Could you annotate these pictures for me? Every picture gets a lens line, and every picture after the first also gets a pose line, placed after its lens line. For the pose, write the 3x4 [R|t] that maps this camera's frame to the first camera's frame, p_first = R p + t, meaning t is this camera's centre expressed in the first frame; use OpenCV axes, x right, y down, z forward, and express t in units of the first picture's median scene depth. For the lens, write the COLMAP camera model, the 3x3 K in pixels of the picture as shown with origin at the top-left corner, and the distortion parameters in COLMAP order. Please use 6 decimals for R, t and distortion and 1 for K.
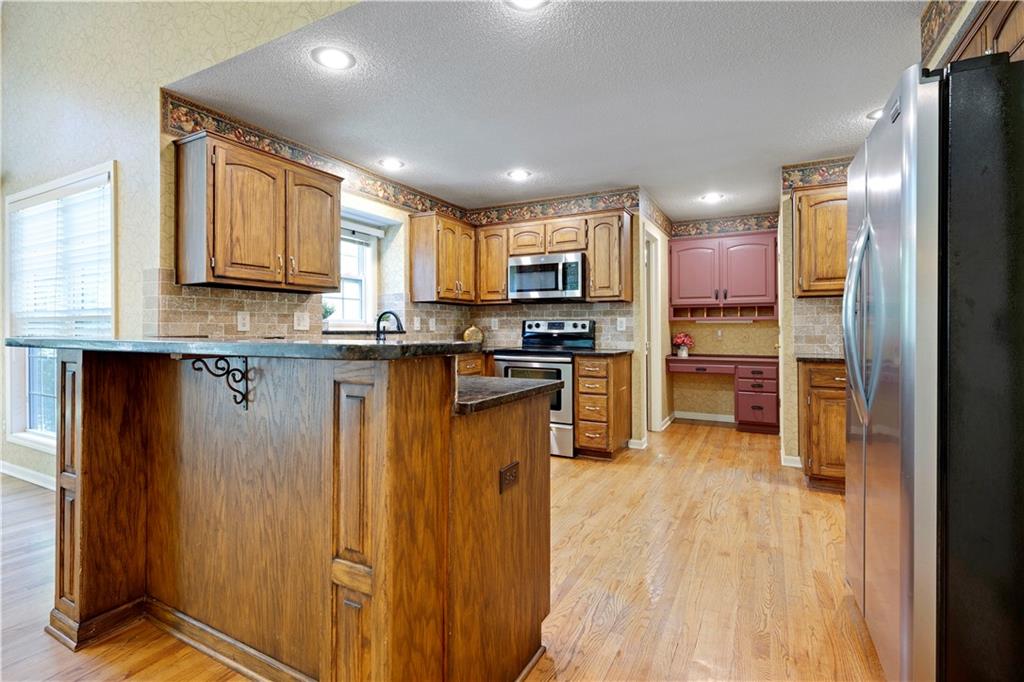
lens RADIAL K [[479.3, 0, 512.8], [0, 479.3, 334.0], [0, 0, 1]] dist [-0.002832, -0.000182]
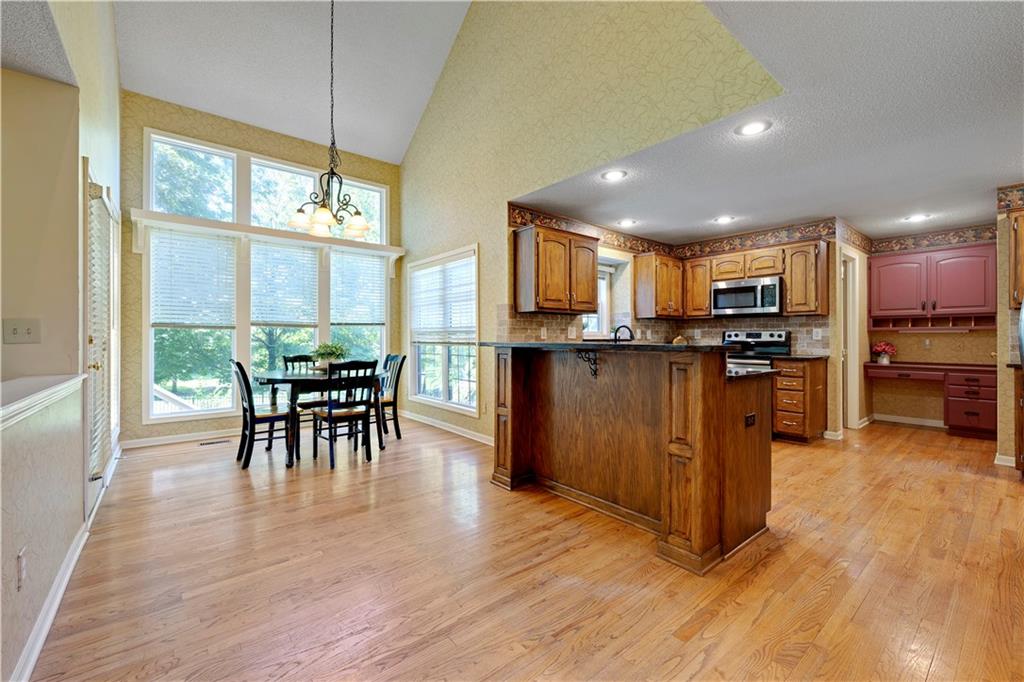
lens RADIAL K [[422.1, 0, 512.6], [0, 422.1, 341.9], [0, 0, 1]] dist [0.001083, -0.000253]
pose [[0.924739, 0.005204, -0.380567, -0.109587], [-0.005227, 0.999986, 0.000973, 0.002704], [0.380567, 0.001089, 0.924753, -0.385290]]
